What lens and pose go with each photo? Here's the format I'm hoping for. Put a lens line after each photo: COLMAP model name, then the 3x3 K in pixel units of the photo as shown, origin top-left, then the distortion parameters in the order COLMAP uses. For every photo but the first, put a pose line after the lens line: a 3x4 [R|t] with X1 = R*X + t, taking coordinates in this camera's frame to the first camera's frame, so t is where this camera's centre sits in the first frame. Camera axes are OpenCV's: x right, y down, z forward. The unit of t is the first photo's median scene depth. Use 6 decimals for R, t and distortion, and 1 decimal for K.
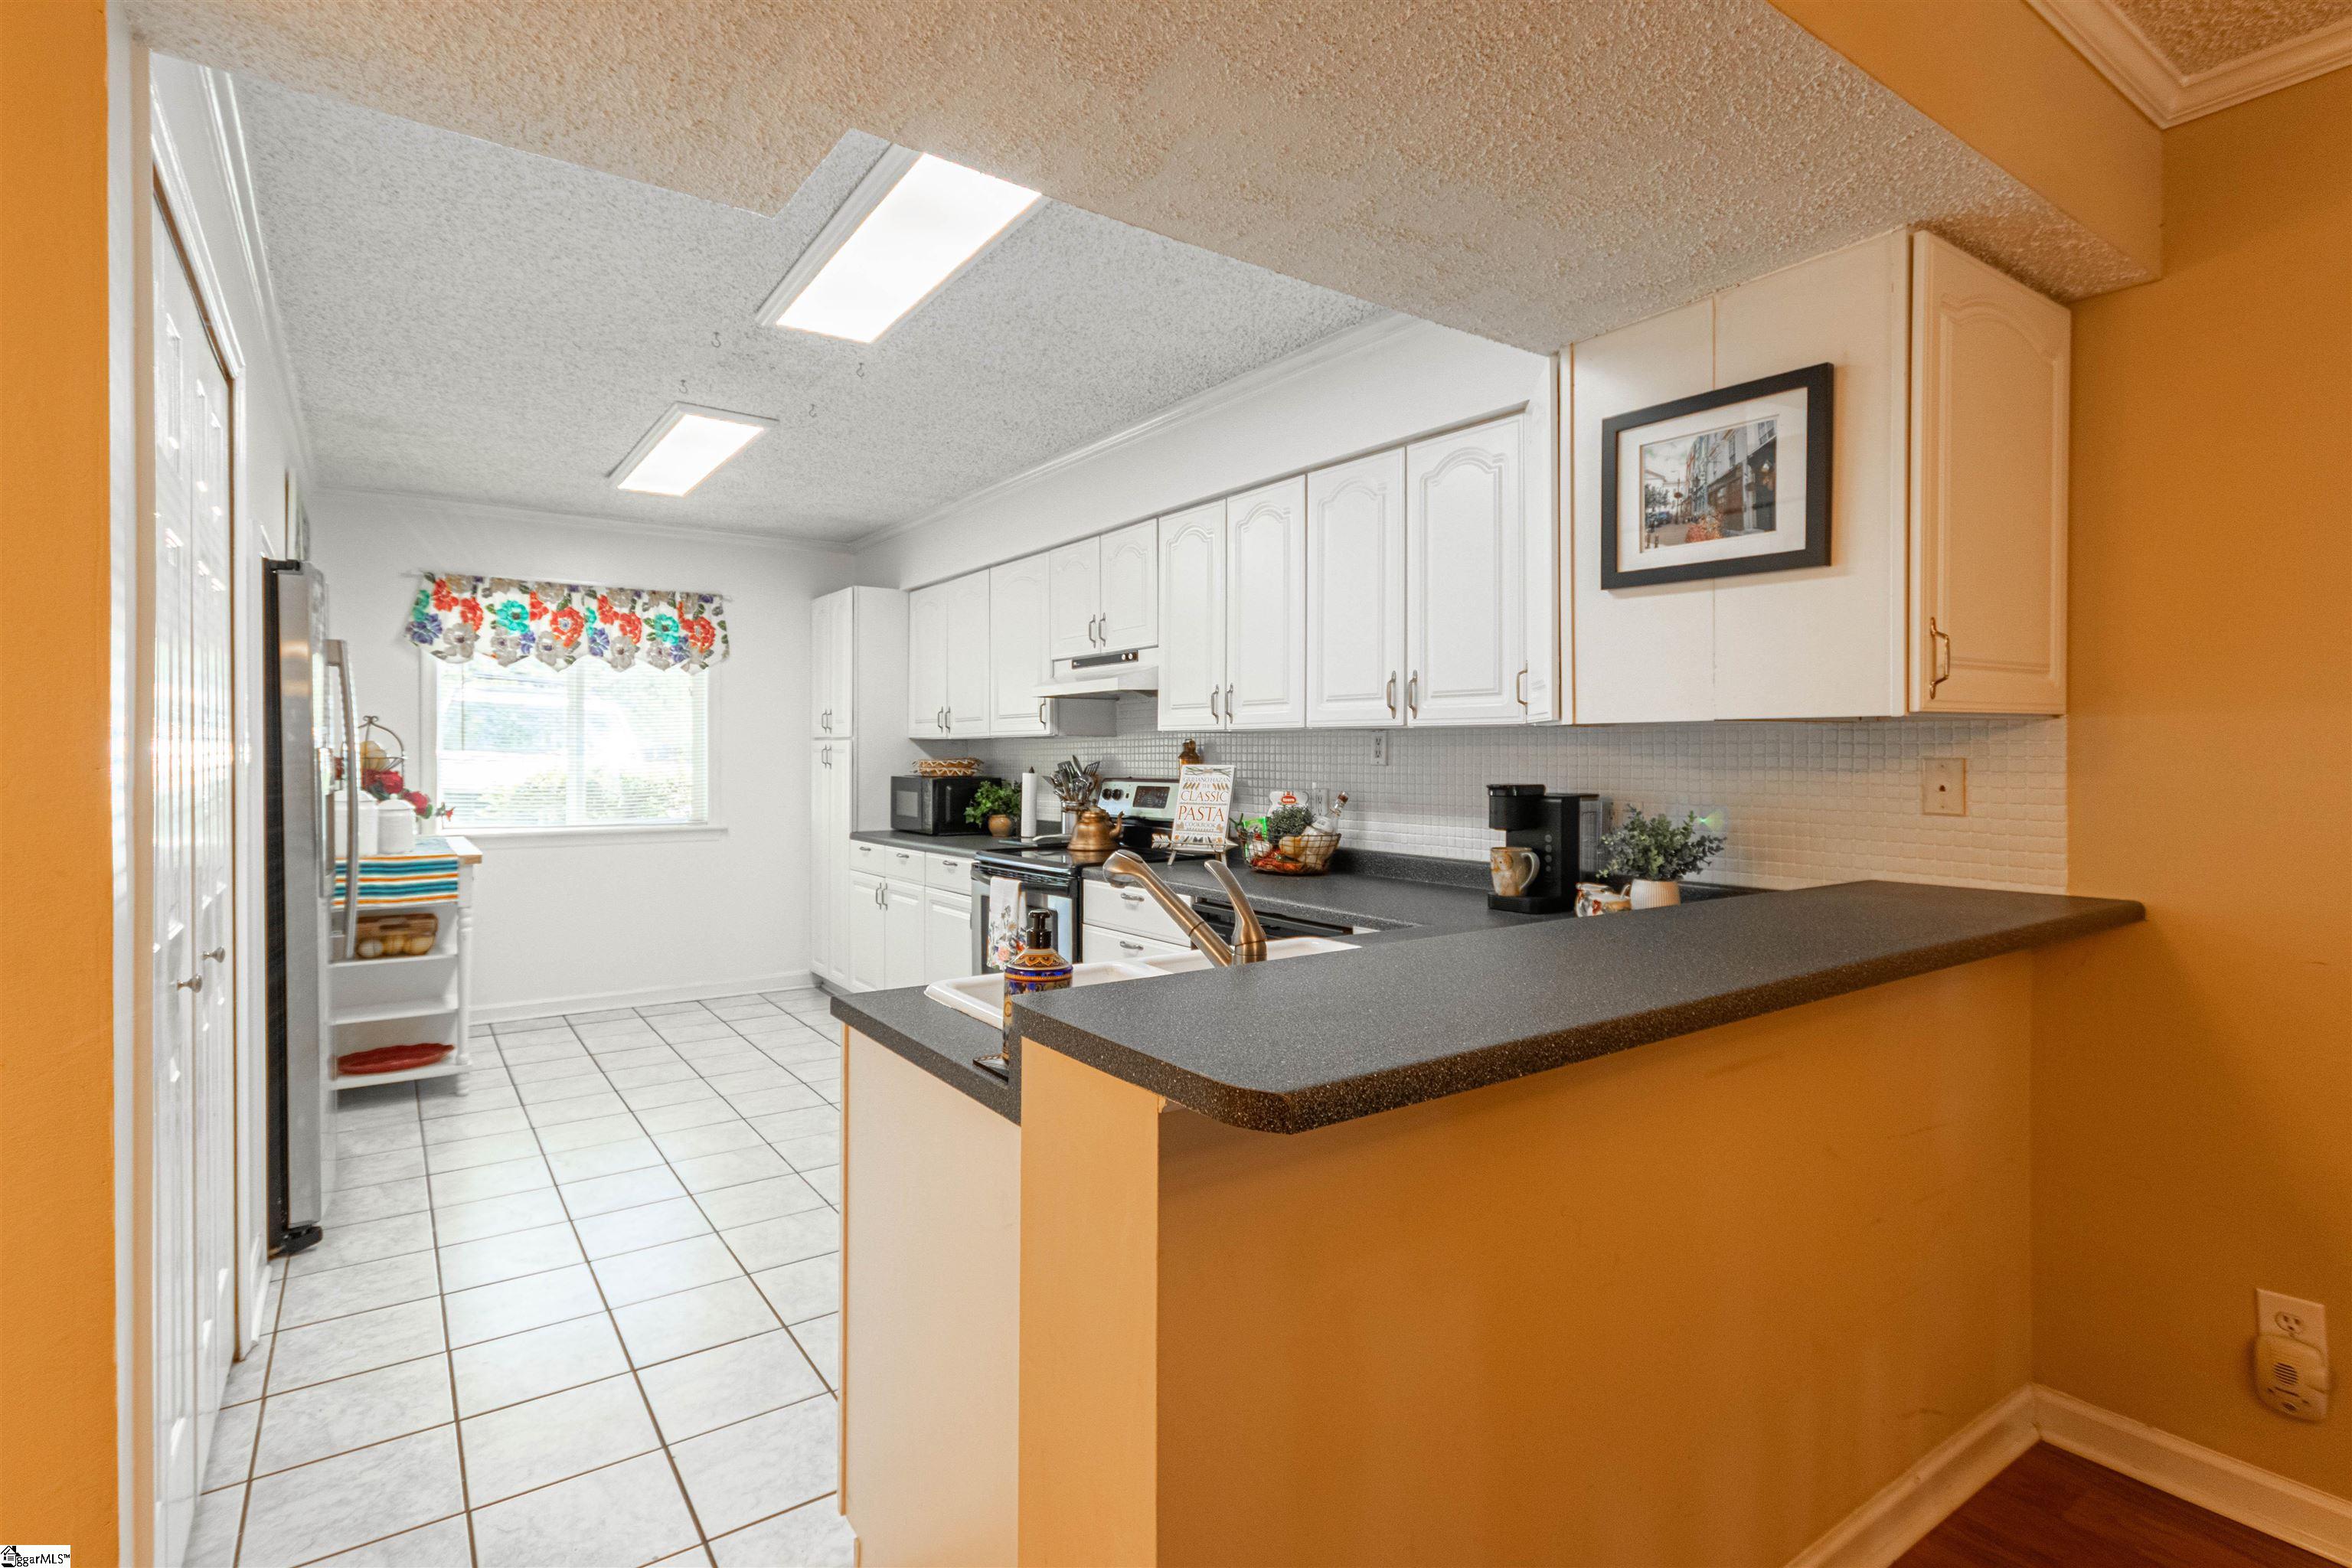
lens RADIAL K [[1108.7, 0, 1252.0], [0, 1108.7, 773.4], [0, 0, 1]] dist [0.004606, 0.000362]
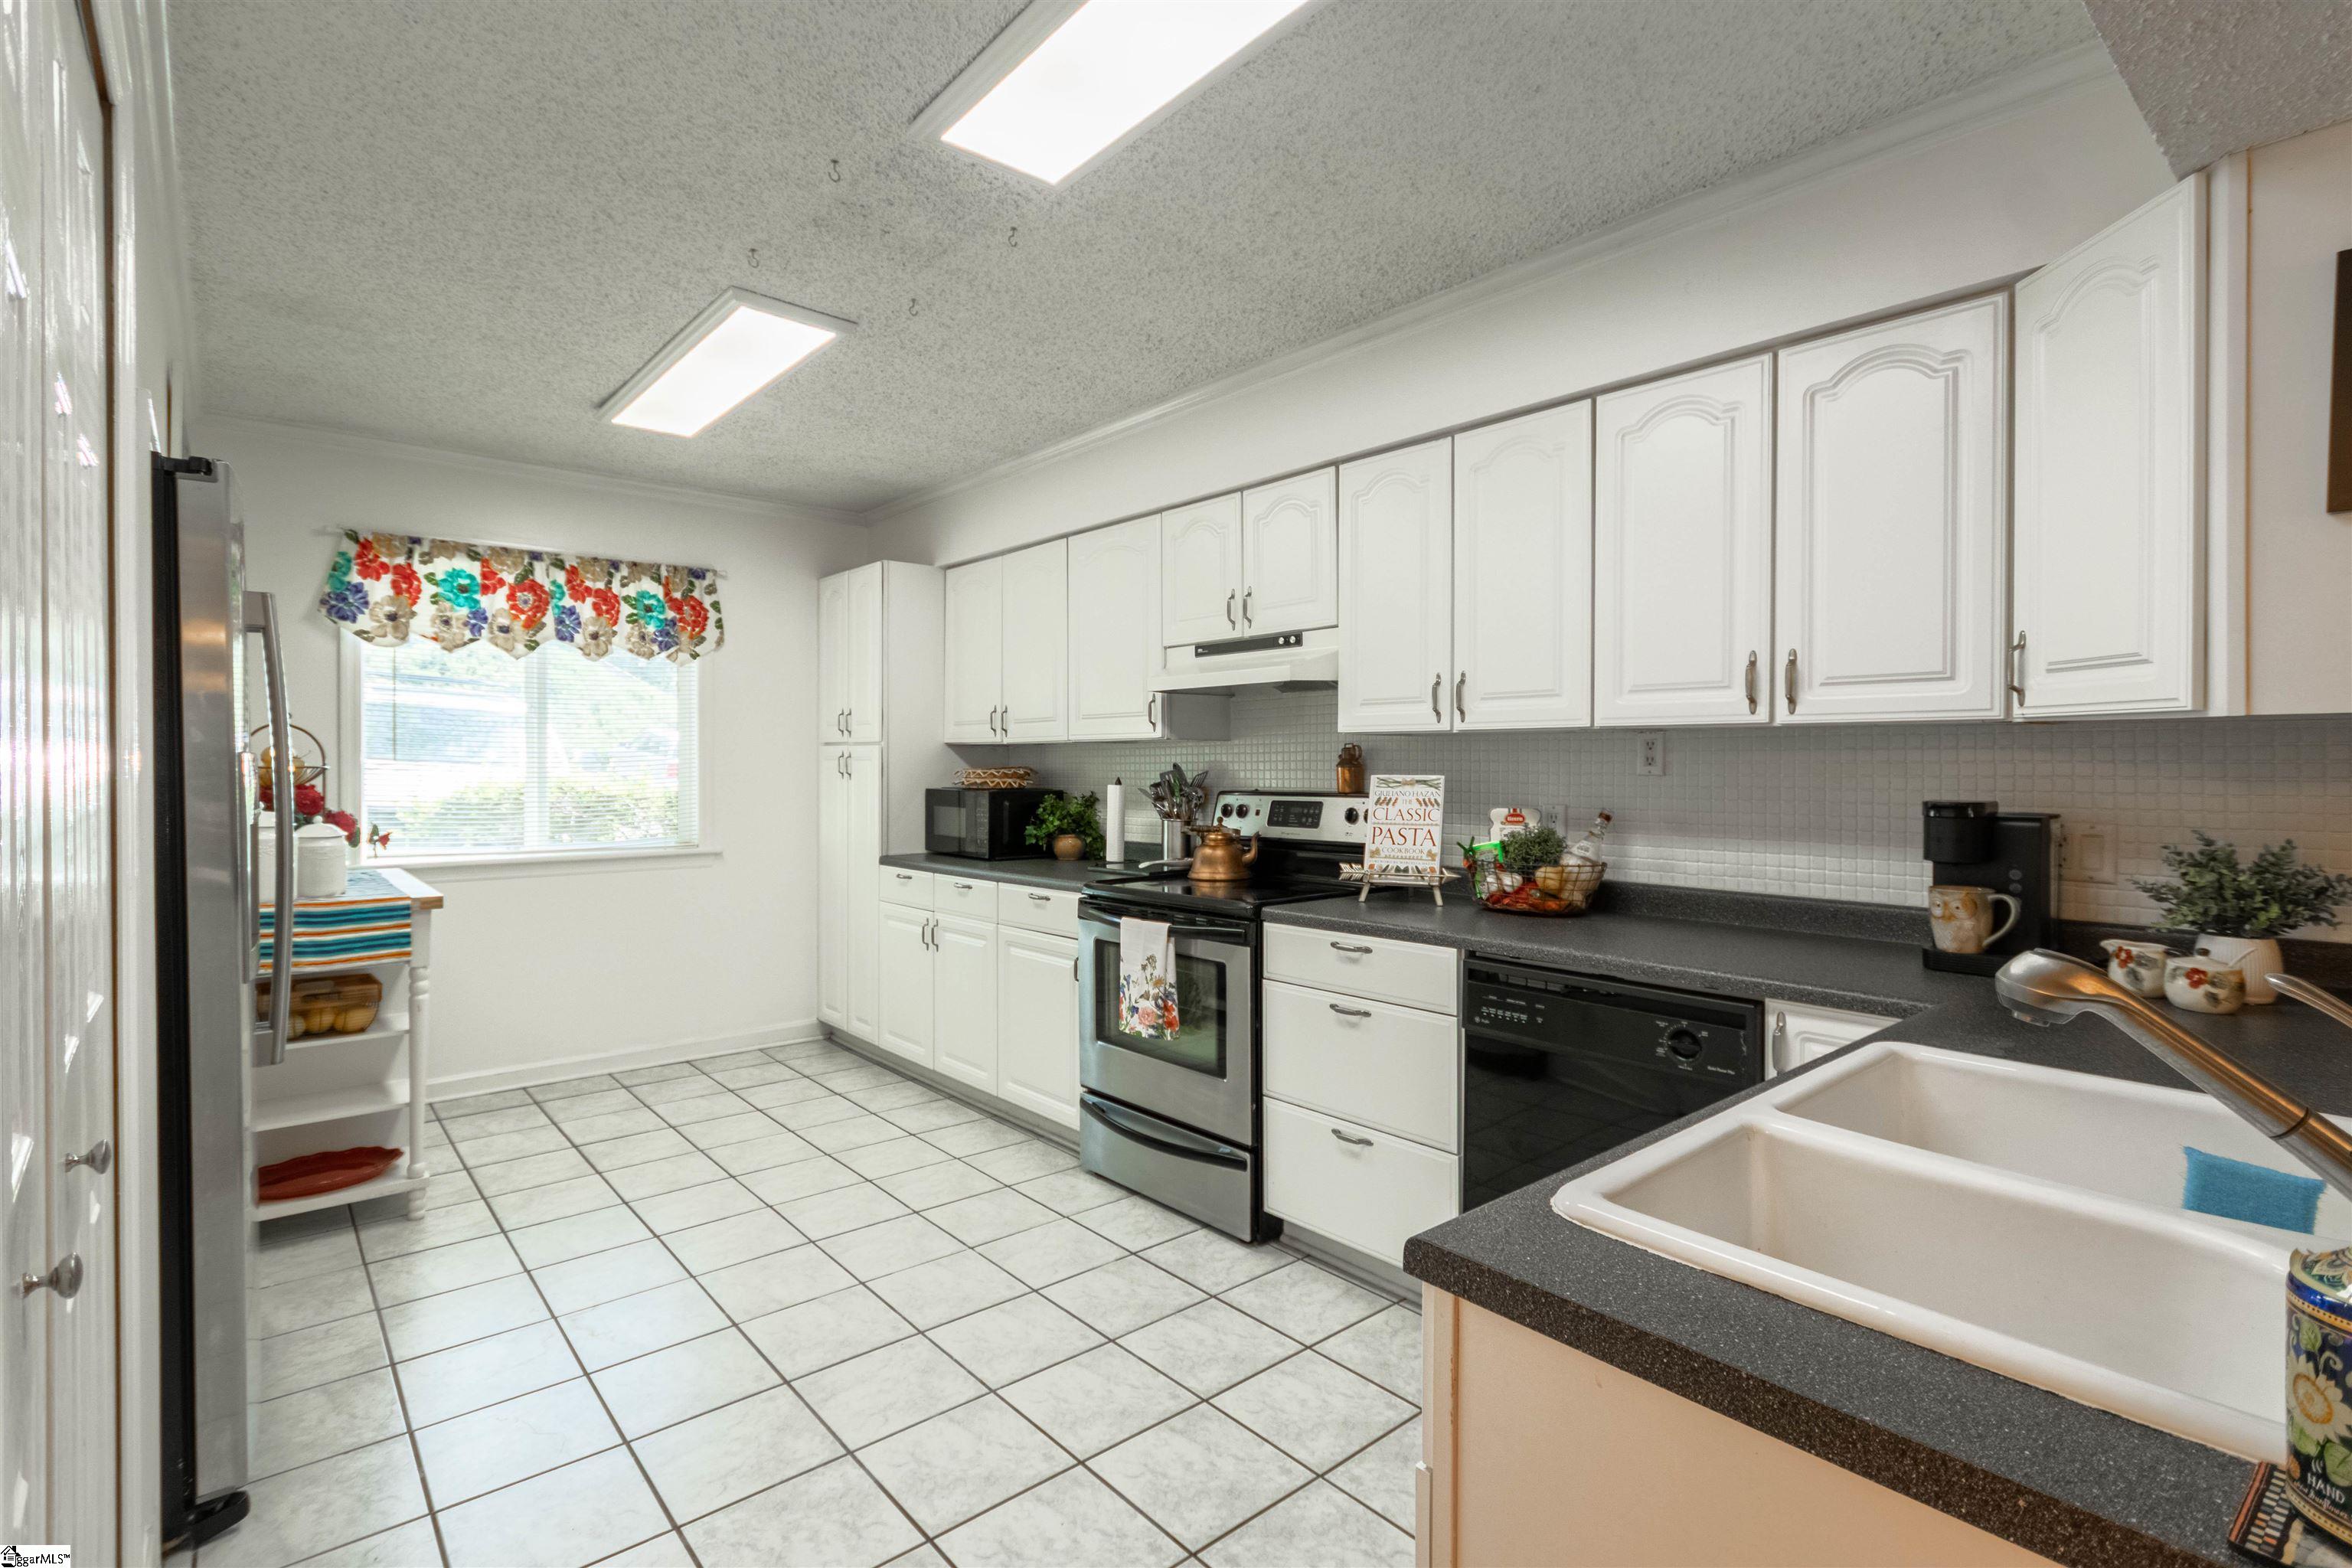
lens RADIAL K [[1108.7, 0, 1254.5], [0, 1108.7, 782.4], [0, 0, 1]] dist [0.004606, 0.000362]
pose [[0.997048, -0.002079, 0.076751, -0.204869], [0.002076, 0.999998, 0.000118, -0.002606], [-0.076751, 0.000042, 0.997050, 0.210132]]
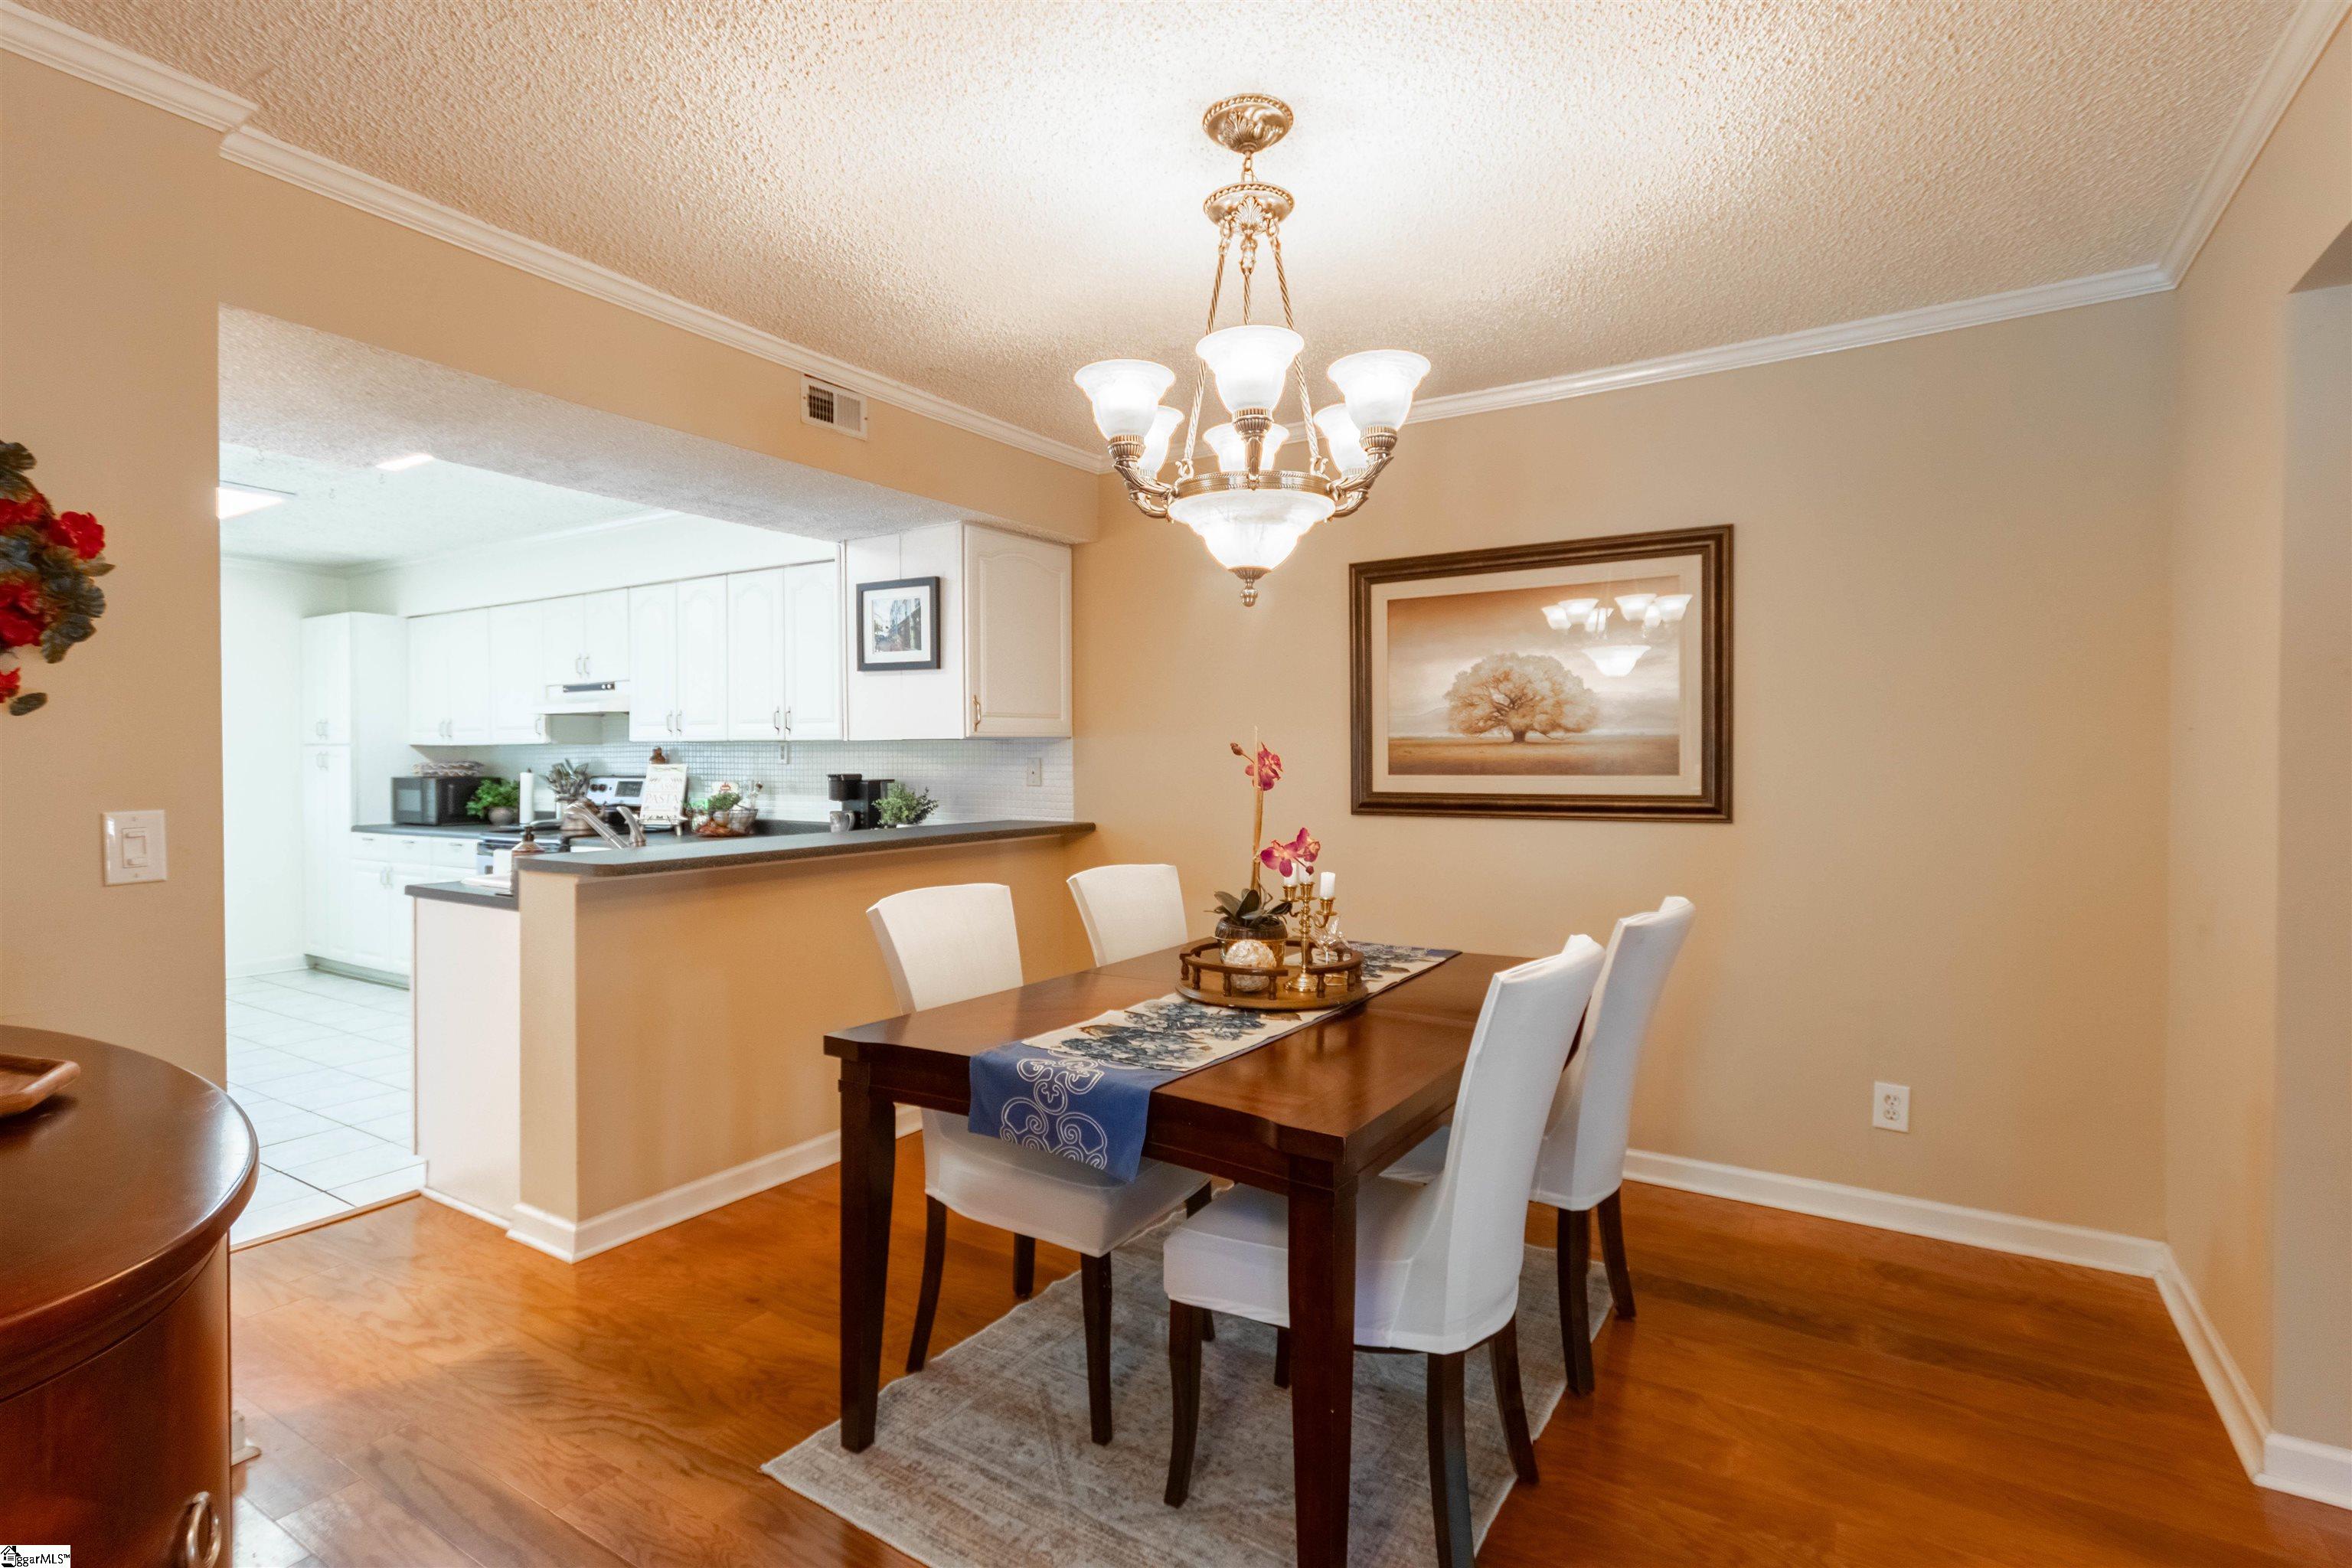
lens RADIAL K [[1122.3, 0, 1199.1], [0, 1122.3, 773.6], [0, 0, 1]] dist [0.001589, 0.002944]
pose [[0.944172, -0.008898, 0.329333, 0.126458], [0.009649, 0.999953, -0.000647, 0.011096], [-0.329312, 0.003789, 0.944214, -0.575982]]
